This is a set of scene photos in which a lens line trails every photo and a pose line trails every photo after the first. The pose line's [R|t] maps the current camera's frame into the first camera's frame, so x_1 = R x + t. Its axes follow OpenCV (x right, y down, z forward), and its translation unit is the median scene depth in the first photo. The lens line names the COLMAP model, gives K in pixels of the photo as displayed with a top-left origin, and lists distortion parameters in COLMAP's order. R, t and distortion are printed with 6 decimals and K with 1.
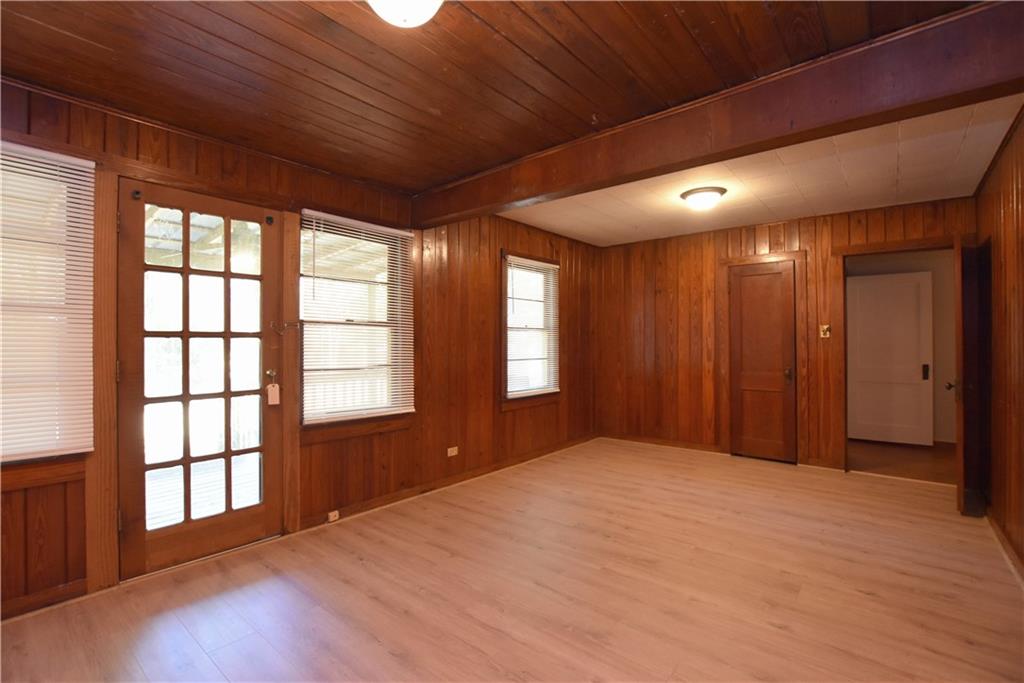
lens RADIAL K [[456.8, 0, 511.0], [0, 456.8, 337.2], [0, 0, 1]] dist [-0.030982, 0.000235]
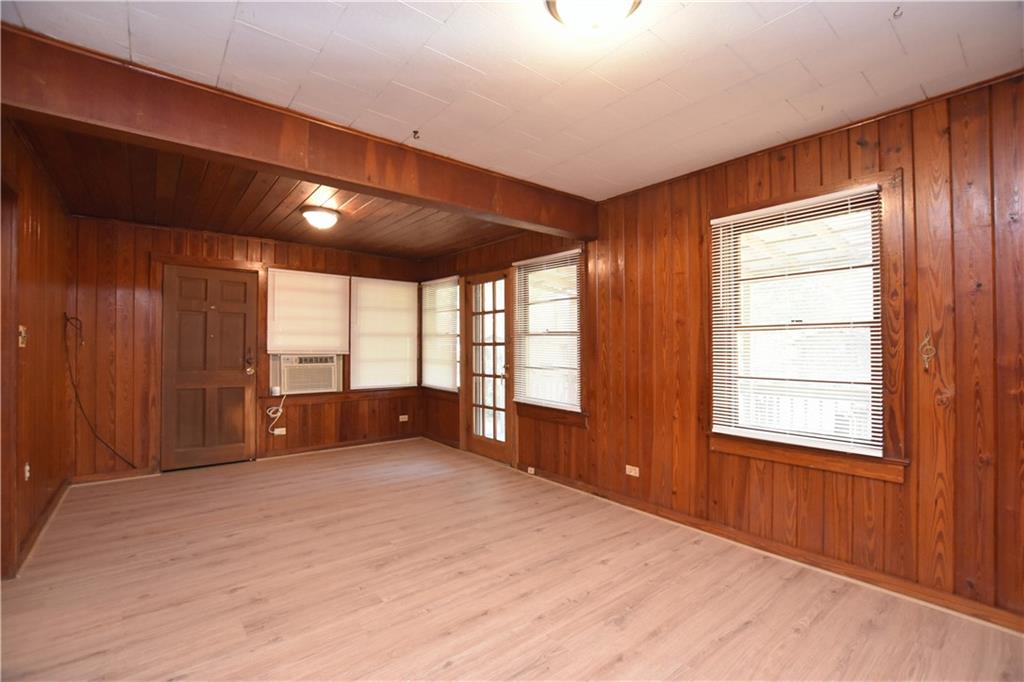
lens RADIAL K [[441.1, 0, 508.2], [0, 441.1, 344.9], [0, 0, 1]] dist [-0.031355, 0.000184]
pose [[-0.172636, -0.007642, -0.984956, 0.970842], [0.005234, 0.999949, -0.008675, 0.012243], [0.984972, -0.006653, -0.172587, 1.156288]]
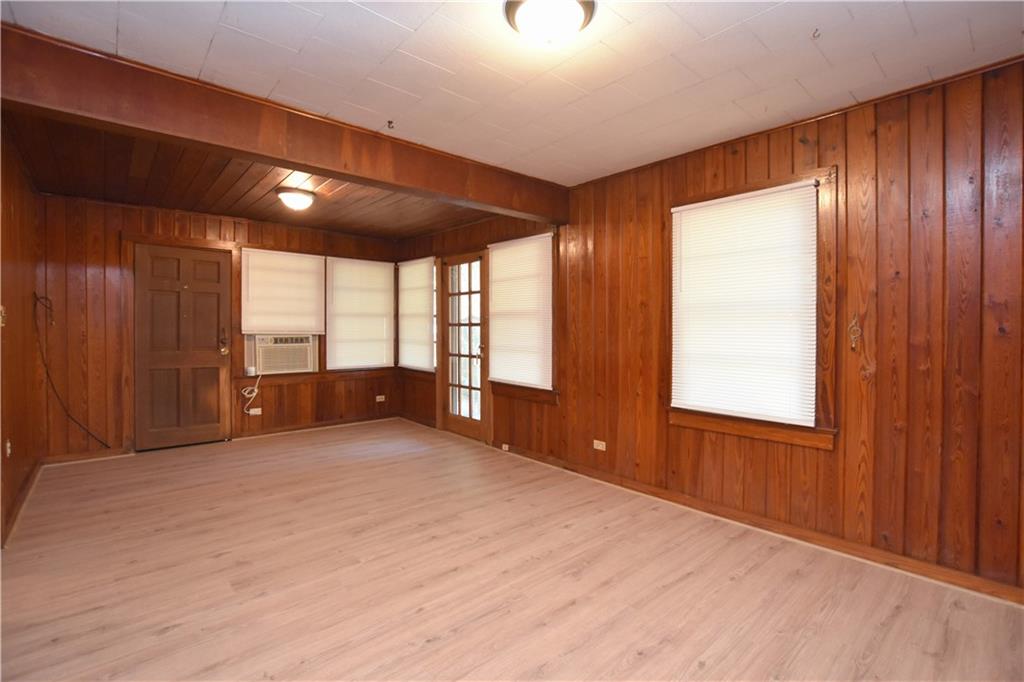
lens RADIAL K [[456.8, 0, 511.0], [0, 456.8, 336.7], [0, 0, 1]] dist [-0.030982, 0.000235]
pose [[-0.127573, 0.015588, -0.991707, 1.049833], [0.003243, 0.999878, 0.015299, 0.014264], [0.991824, -0.001264, -0.127608, 1.192518]]
